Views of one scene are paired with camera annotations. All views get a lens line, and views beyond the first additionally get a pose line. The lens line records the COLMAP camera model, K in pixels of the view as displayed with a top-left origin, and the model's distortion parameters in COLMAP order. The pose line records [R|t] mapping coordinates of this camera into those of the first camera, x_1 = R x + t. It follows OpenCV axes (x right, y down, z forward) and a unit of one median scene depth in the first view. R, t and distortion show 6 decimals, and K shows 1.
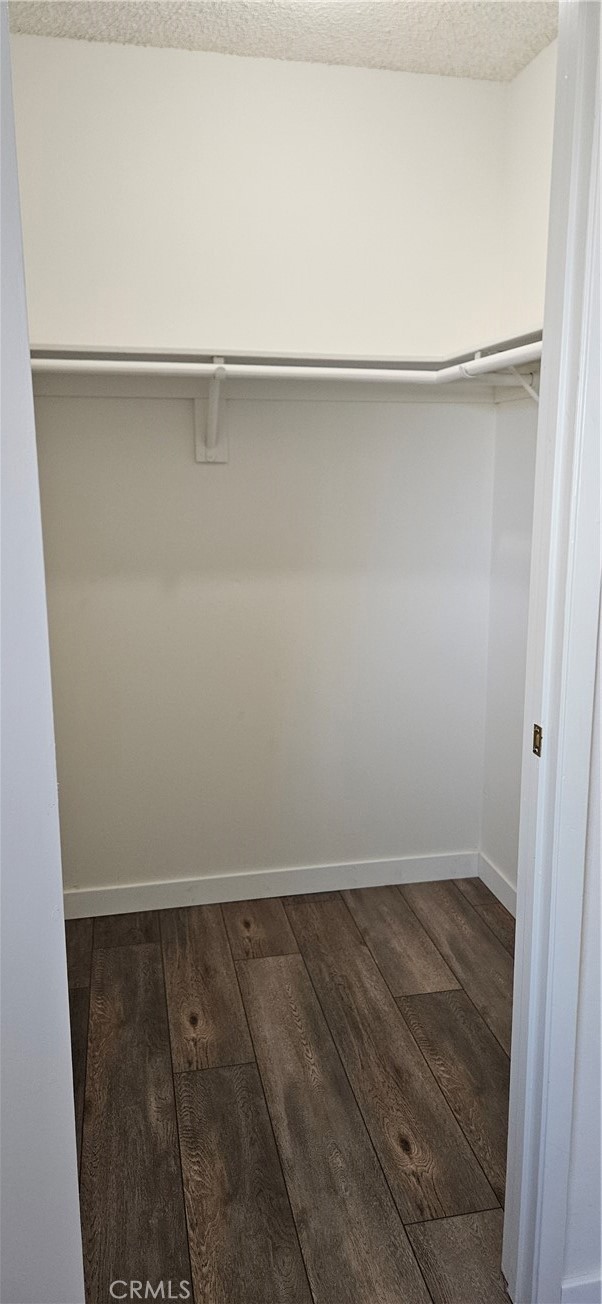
lens RADIAL K [[872.2, 0, 307.1], [0, 872.2, 647.8], [0, 0, 1]] dist [0.081820, -0.071904]
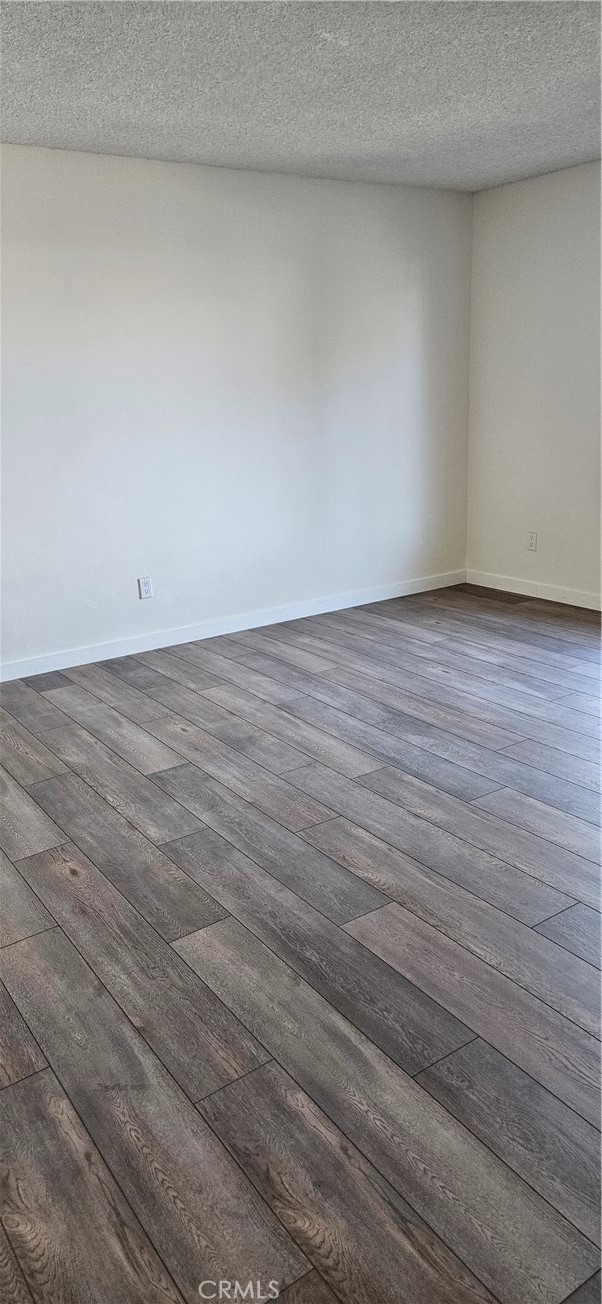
lens RADIAL K [[872.2, 0, 307.1], [0, 872.2, 647.8], [0, 0, 1]] dist [0.081820, -0.071904]
pose [[-0.921059, 0.151297, -0.358830, 0.169071], [-0.028163, 0.893150, 0.448877, -0.336458], [0.388403, 0.423548, -0.818383, 1.667606]]
